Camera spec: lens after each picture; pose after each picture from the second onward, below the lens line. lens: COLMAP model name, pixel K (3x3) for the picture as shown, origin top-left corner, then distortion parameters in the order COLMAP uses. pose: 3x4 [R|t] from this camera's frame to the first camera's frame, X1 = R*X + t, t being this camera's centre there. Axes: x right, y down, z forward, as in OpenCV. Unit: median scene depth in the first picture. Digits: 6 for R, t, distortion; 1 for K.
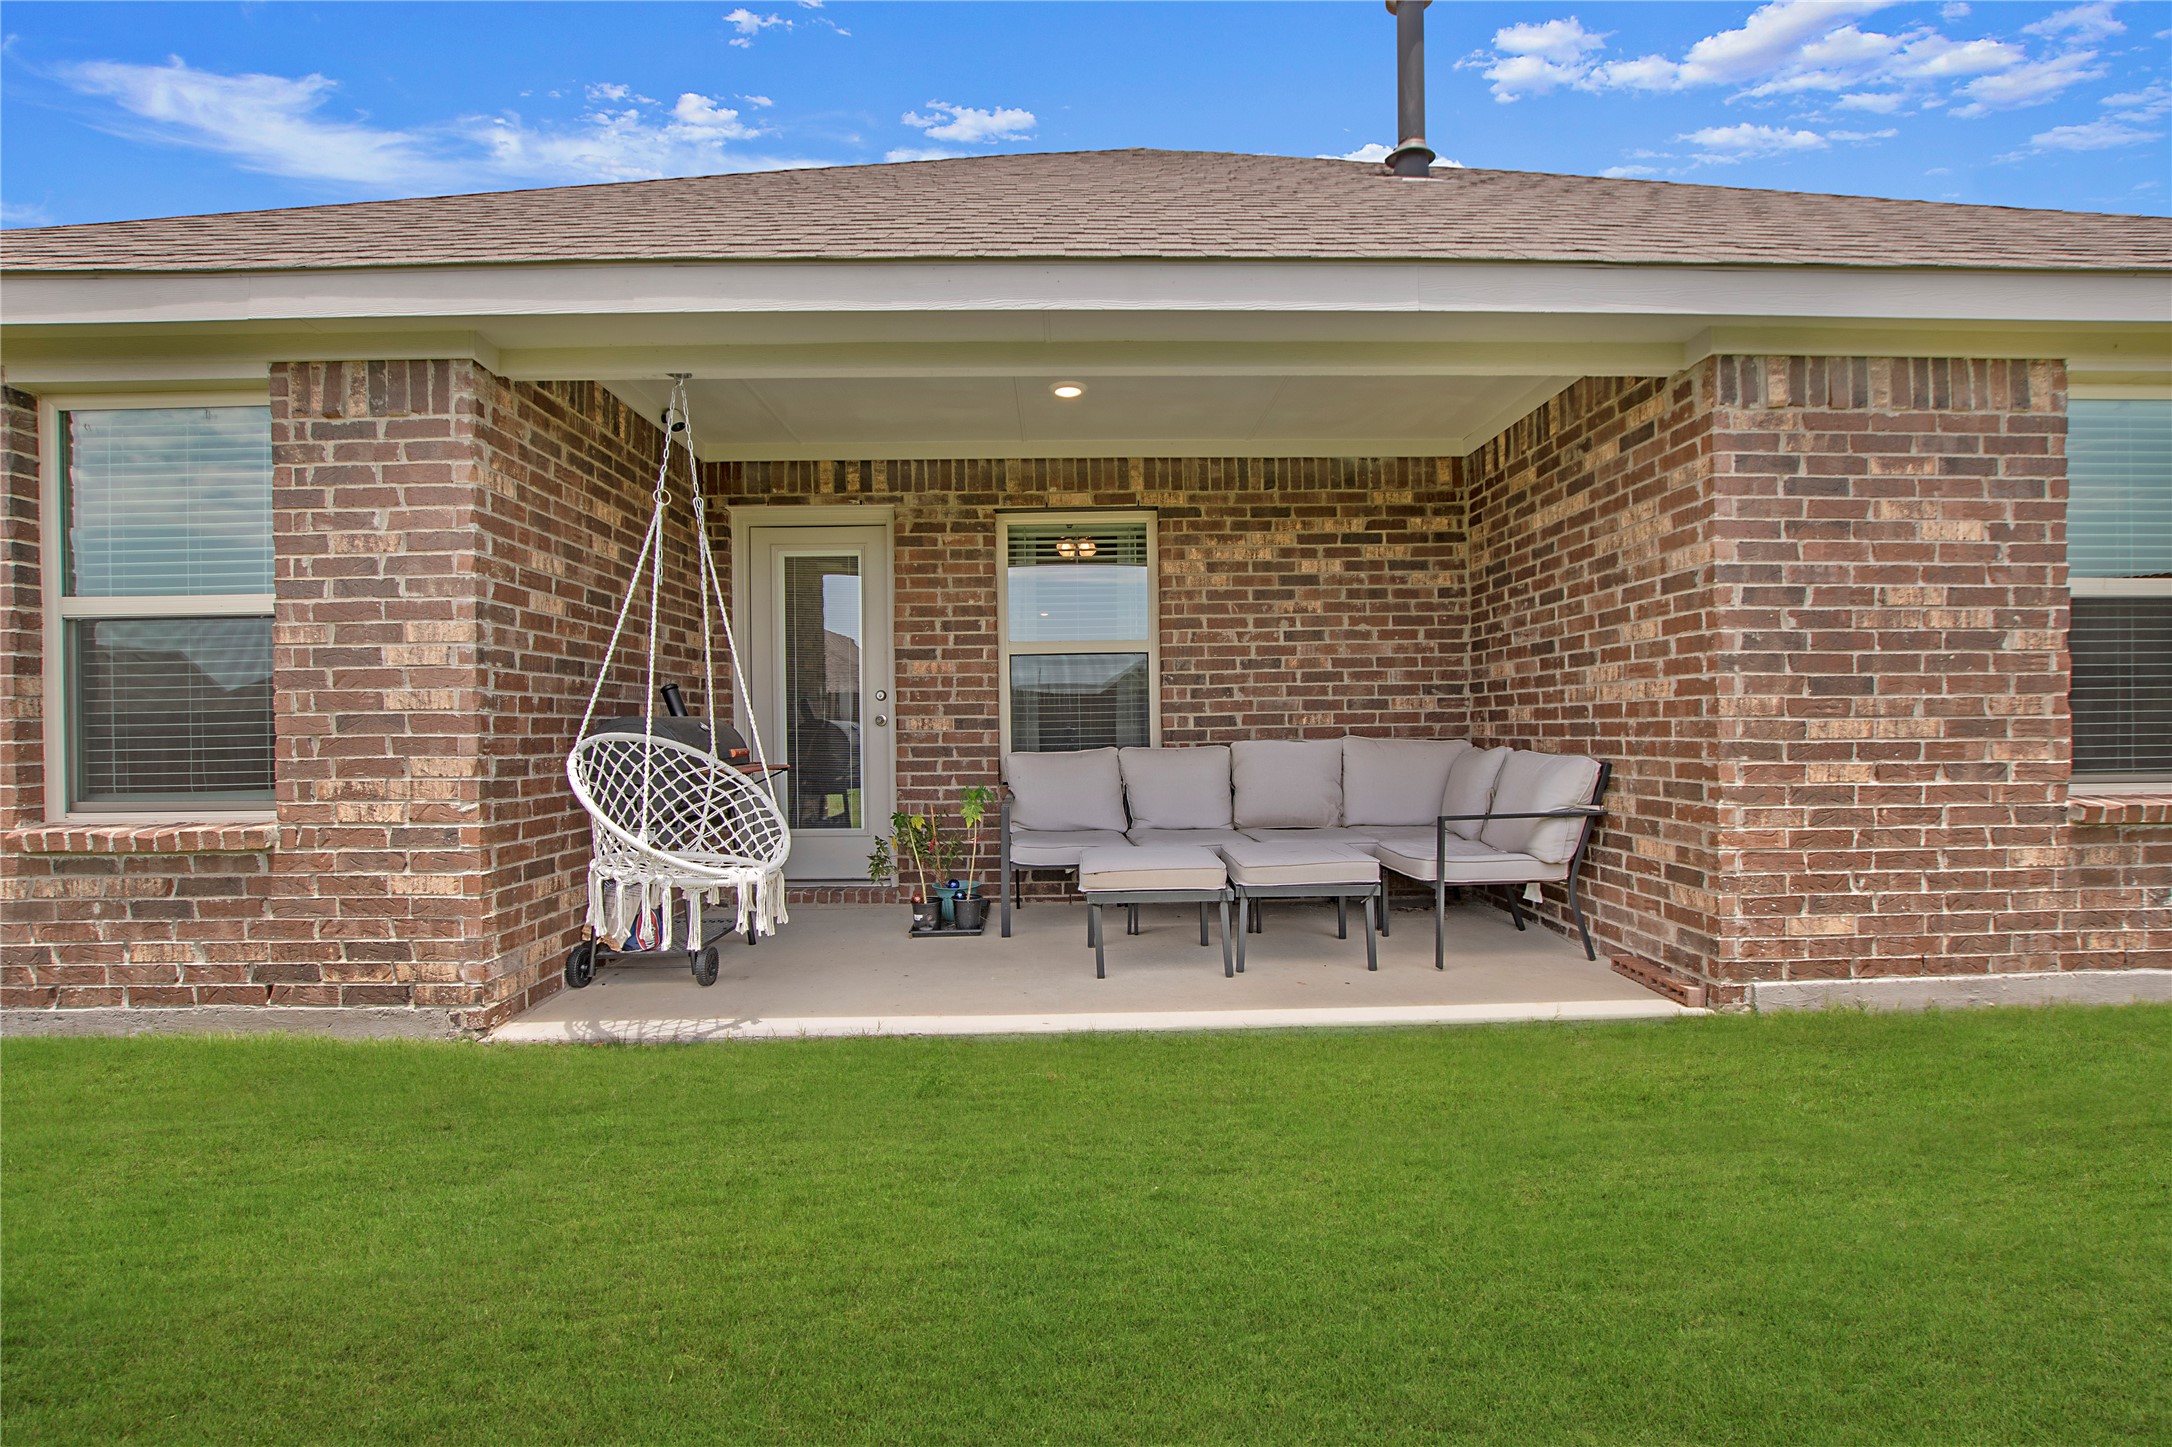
lens RADIAL K [[965.5, 0, 1080.1], [0, 965.5, 730.7], [0, 0, 1]] dist [-0.025529, 0.000641]
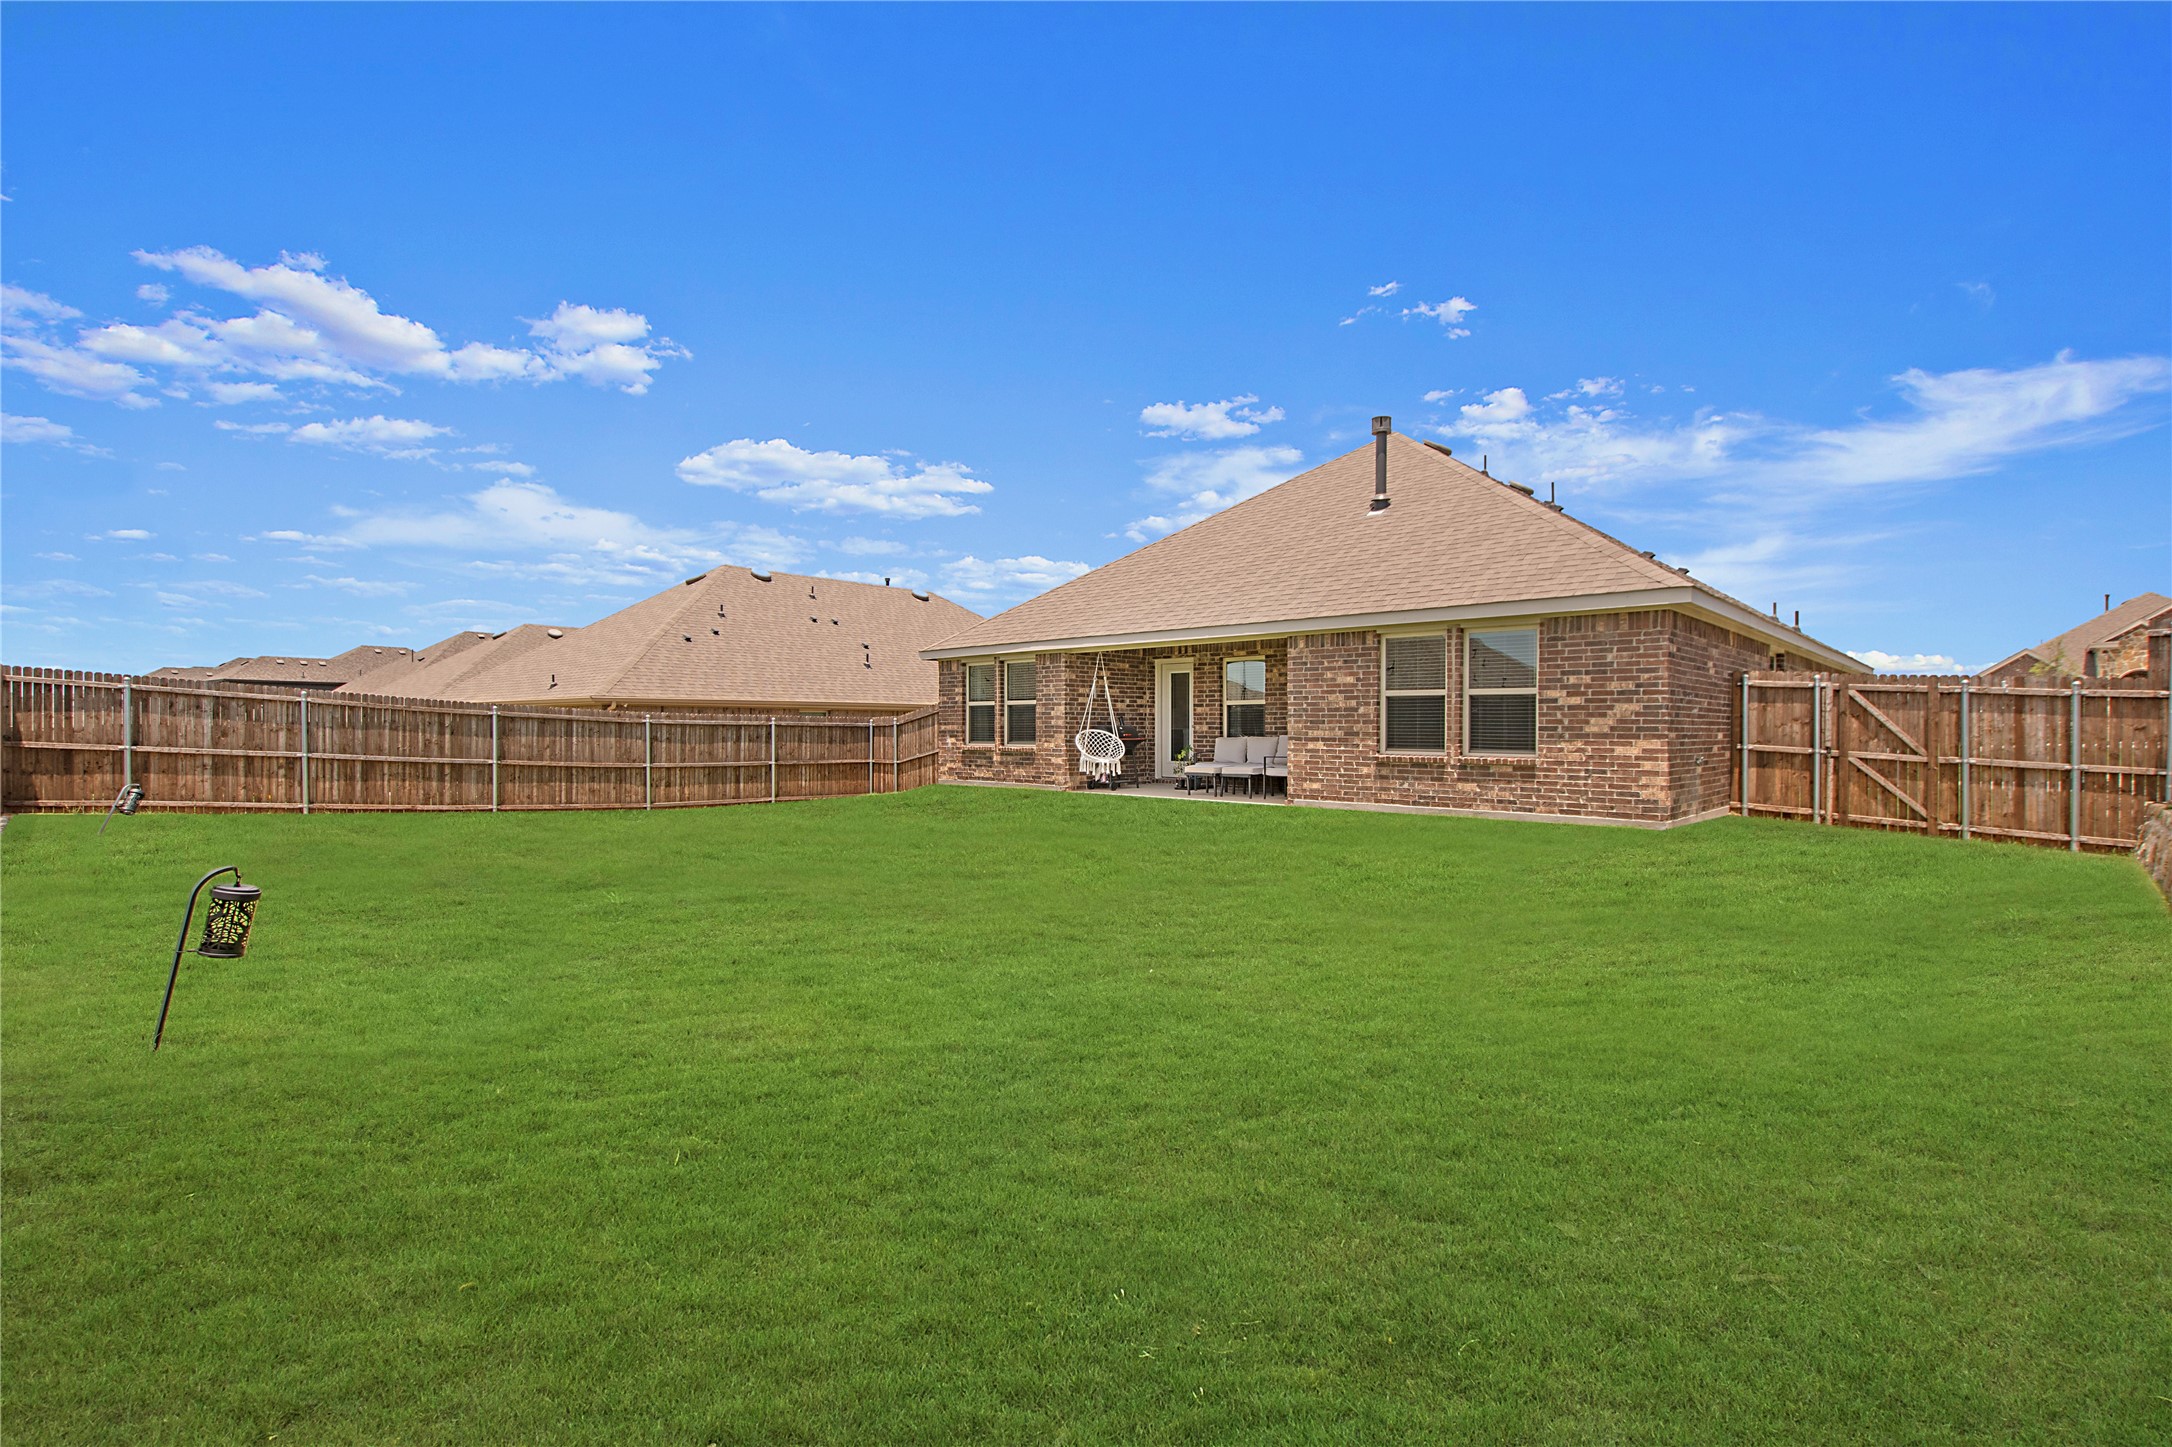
lens RADIAL K [[965.5, 0, 1087.0], [0, 965.5, 717.6], [0, 0, 1]] dist [-0.025529, 0.000641]
pose [[0.708251, 0.005454, -0.705940, 2.850445], [-0.012345, 0.999913, -0.004659, -0.035525], [0.705853, 0.012015, 0.708256, -2.345358]]
